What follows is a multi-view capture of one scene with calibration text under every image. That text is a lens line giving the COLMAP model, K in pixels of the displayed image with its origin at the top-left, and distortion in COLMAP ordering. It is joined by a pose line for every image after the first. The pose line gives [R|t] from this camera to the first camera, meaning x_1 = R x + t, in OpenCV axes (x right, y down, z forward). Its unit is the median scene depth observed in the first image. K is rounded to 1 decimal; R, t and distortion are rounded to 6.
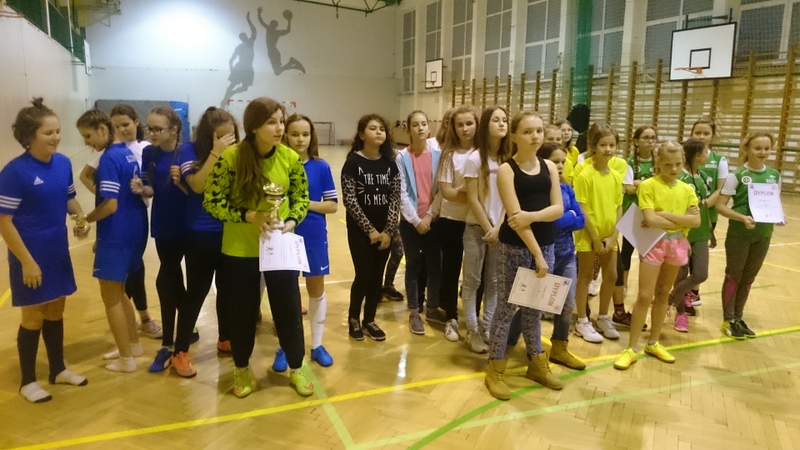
lens RADIAL K [[645.1, 0, 403.5], [0, 645.1, 224.0], [0, 0, 1]] dist [0.103092, -0.189847]
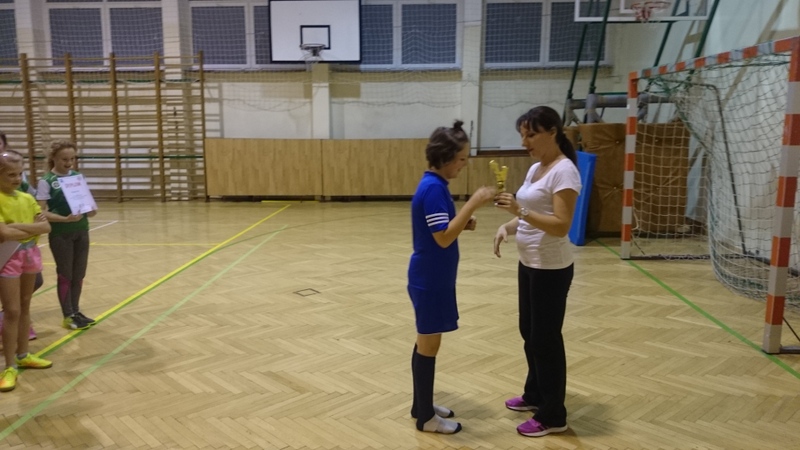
lens RADIAL K [[645.1, 0, 403.5], [0, 645.1, 224.0], [0, 0, 1]] dist [0.103092, -0.189847]
pose [[0.411092, -0.157289, 0.897922, -0.240463], [0.165690, 0.981487, 0.096070, -0.014304], [-0.896410, 0.109283, 0.429543, 0.032881]]
